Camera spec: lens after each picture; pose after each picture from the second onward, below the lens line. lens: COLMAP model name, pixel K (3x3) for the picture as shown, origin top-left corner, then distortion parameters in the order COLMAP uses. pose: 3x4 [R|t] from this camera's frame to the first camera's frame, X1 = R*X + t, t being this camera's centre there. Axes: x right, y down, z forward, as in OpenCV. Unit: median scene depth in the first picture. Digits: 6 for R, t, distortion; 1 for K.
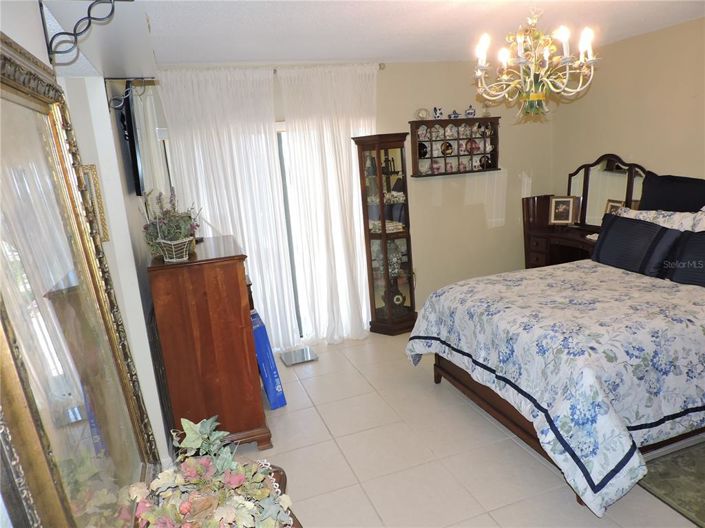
lens RADIAL K [[504.3, 0, 353.4], [0, 504.3, 266.7], [0, 0, 1]] dist [-0.022885, 0.005852]
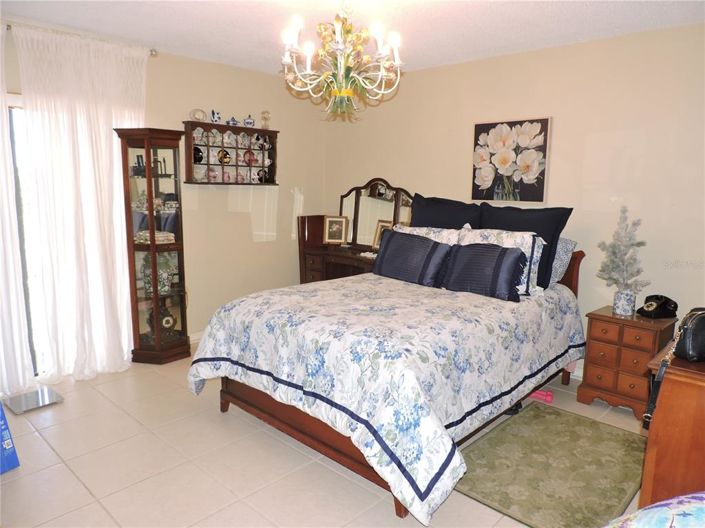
lens RADIAL K [[504.3, 0, 354.7], [0, 504.3, 266.7], [0, 0, 1]] dist [-0.022885, 0.005852]
pose [[0.881034, 0.015426, 0.472801, -0.044526], [0.015524, 0.997987, -0.061490, 0.033404], [-0.472798, 0.061514, 0.879021, 0.100146]]
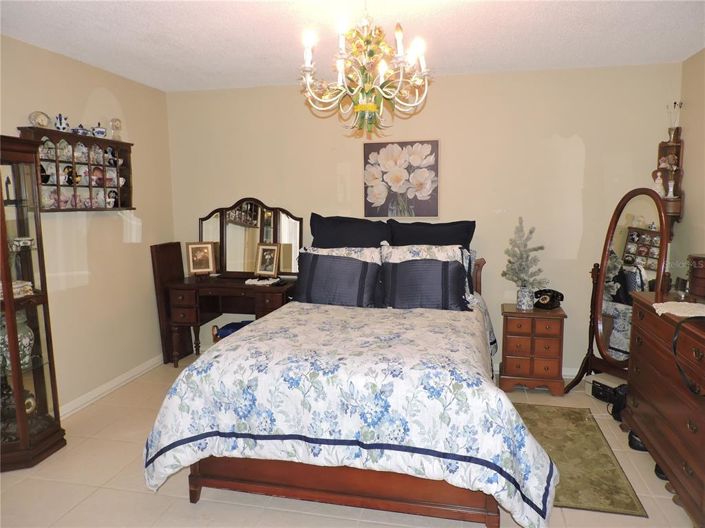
lens RADIAL K [[504.3, 0, 356.3], [0, 504.3, 267.9], [0, 0, 1]] dist [-0.022885, 0.005852]
pose [[0.519707, -0.041371, 0.853342, -0.255989], [0.150104, 0.987711, -0.043531, -0.017053], [-0.841055, 0.150714, 0.519531, 0.375836]]
